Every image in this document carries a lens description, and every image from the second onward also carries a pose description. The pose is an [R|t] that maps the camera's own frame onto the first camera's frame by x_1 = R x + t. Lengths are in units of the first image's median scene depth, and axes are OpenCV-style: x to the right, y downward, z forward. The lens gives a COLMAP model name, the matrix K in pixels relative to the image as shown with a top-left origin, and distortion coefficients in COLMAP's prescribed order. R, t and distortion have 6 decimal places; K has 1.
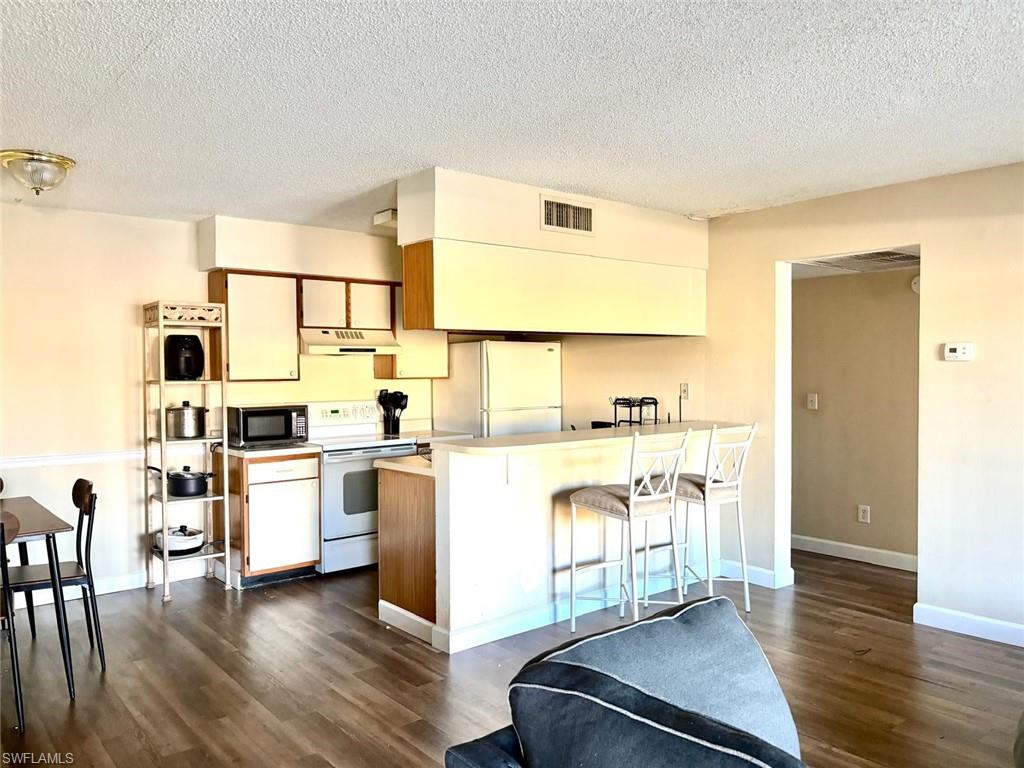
lens RADIAL K [[767.8, 0, 509.3], [0, 767.8, 389.8], [0, 0, 1]] dist [0.045690, -0.049367]
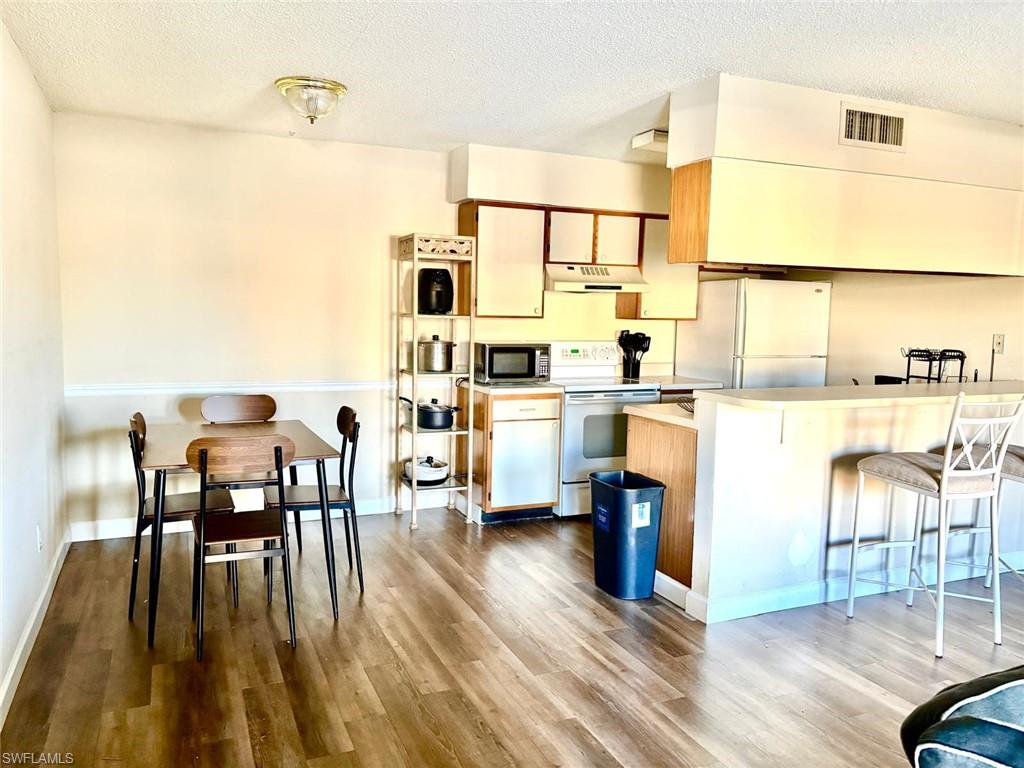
lens RADIAL K [[766.0, 0, 509.6], [0, 766.0, 385.8], [0, 0, 1]] dist [0.076504, -0.099789]
pose [[0.962000, 0.054171, -0.267623, -0.054657], [-0.035206, 0.996549, 0.075165, 0.002325], [0.270771, -0.062887, 0.960587, 0.062161]]
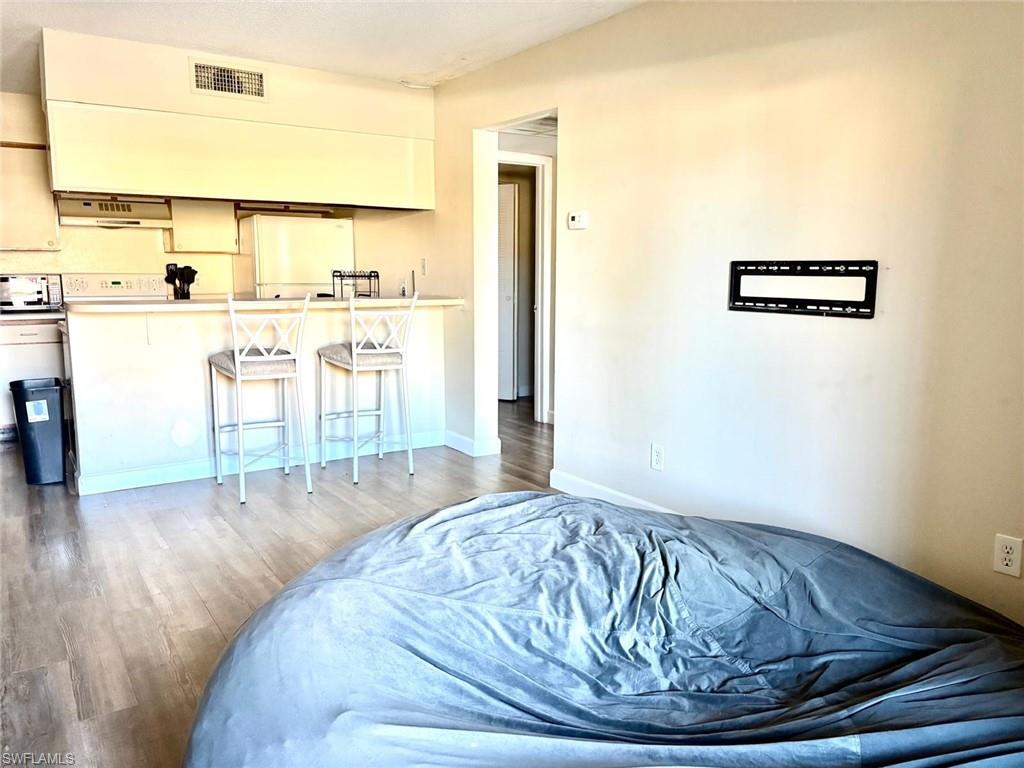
lens RADIAL K [[773.6, 0, 514.5], [0, 773.6, 388.0], [0, 0, 1]] dist [0.057312, -0.062388]
pose [[0.995500, 0.025168, -0.091356, 0.483209], [-0.013353, 0.991721, 0.127712, 0.031248], [0.093814, -0.125917, 0.987595, -0.014842]]
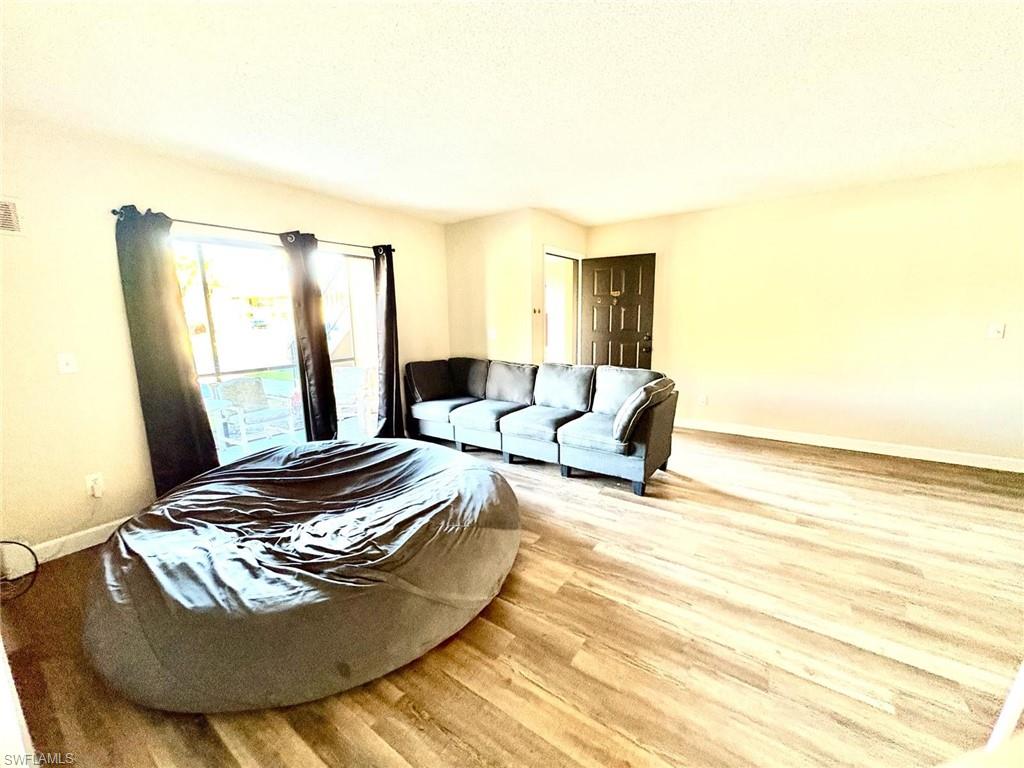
lens RADIAL K [[408.9, 0, 512.0], [0, 408.9, 384.0], [0, 0, 1]] dist [0.001276, -0.000101]
pose [[-0.964048, 0.069666, -0.256434, 0.421718], [0.019401, 0.980899, 0.193546, -0.016201], [0.265020, 0.181613, -0.946985, 0.871627]]
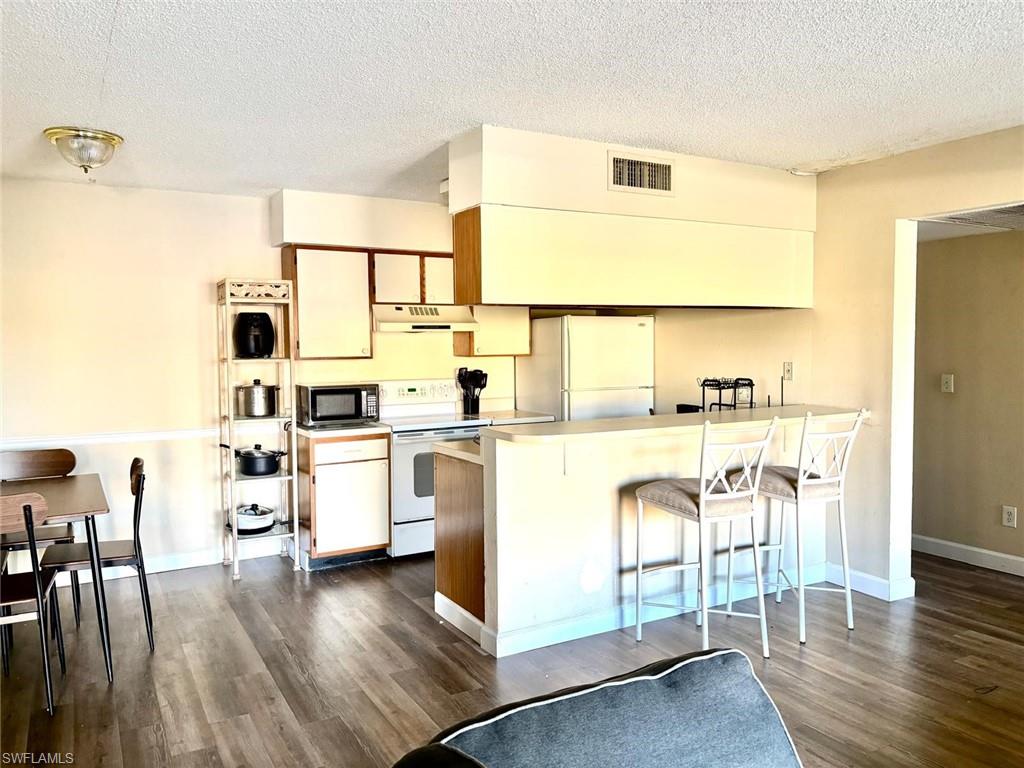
lens RADIAL K [[770.3, 0, 508.3], [0, 770.3, 383.5], [0, 0, 1]] dist [0.048081, -0.056241]
pose [[0.985120, 0.007410, -0.171709, 0.070207], [-0.003012, 0.999661, 0.025855, -0.006547], [0.171843, -0.024953, 0.984808, 0.077483]]
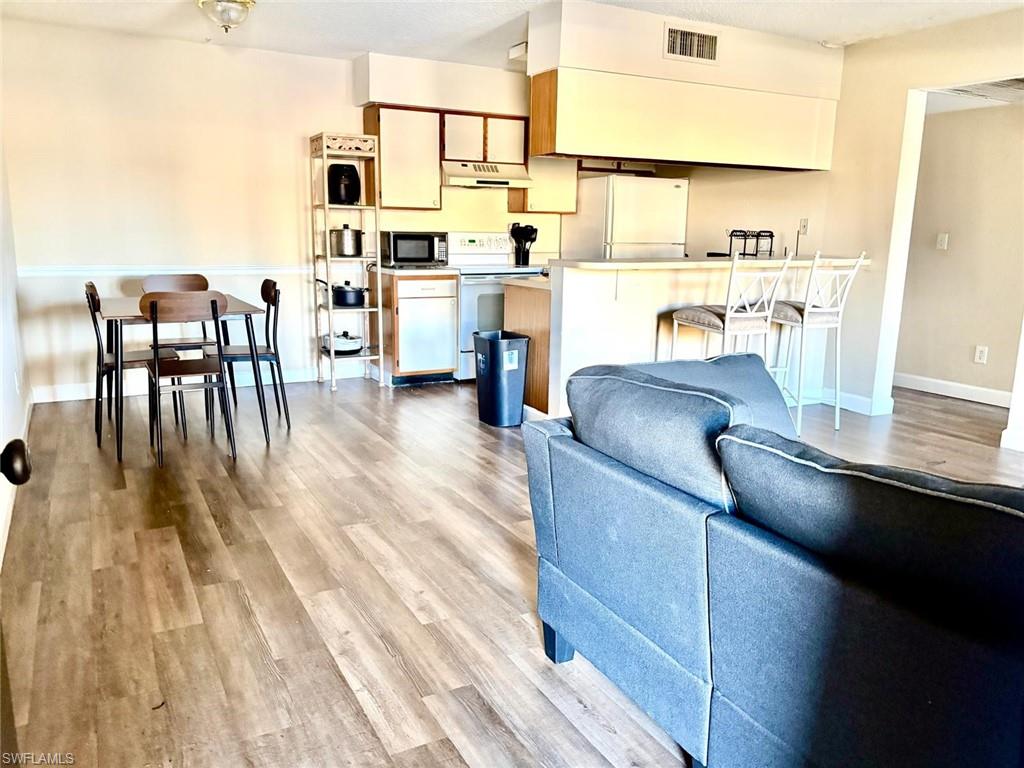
lens RADIAL K [[768.6, 0, 512.0], [0, 768.6, 384.0], [0, 0, 1]] dist [0.021882, -0.002848]
pose [[0.982600, 0.058073, -0.176424, 0.042524], [-0.026658, 0.984125, 0.175465, 0.041447], [0.183813, -0.167709, 0.968549, -0.109669]]
